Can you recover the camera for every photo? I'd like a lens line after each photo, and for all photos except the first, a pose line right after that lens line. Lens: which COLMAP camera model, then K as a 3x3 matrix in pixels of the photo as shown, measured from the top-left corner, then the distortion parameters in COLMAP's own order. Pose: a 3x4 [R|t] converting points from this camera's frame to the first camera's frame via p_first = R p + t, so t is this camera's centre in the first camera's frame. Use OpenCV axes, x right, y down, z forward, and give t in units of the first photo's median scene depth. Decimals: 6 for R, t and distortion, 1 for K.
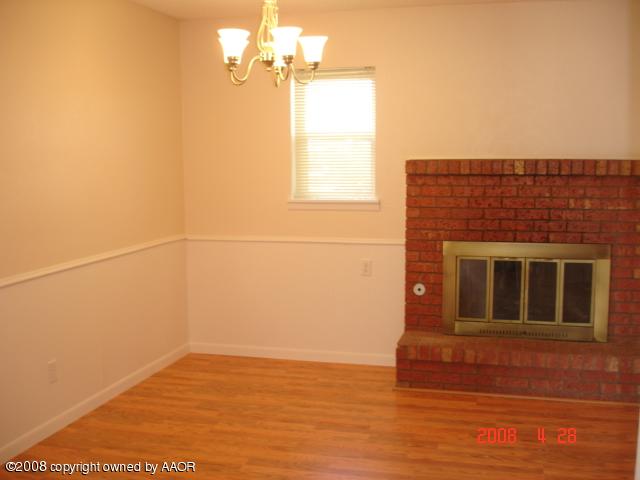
lens RADIAL K [[734.7, 0, 320.0], [0, 734.7, 240.0], [0, 0, 1]] dist [-0.108934, -0.047775]
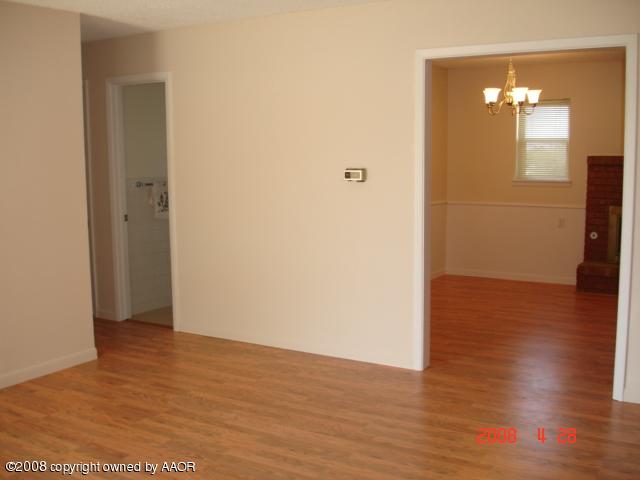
lens RADIAL K [[734.7, 0, 320.0], [0, 734.7, 240.0], [0, 0, 1]] dist [-0.108934, -0.047775]
pose [[0.962371, 0.038170, -0.269044, -0.017086], [-0.036069, 0.999268, 0.012748, 0.079706], [0.269334, -0.002564, 0.963044, -0.714019]]
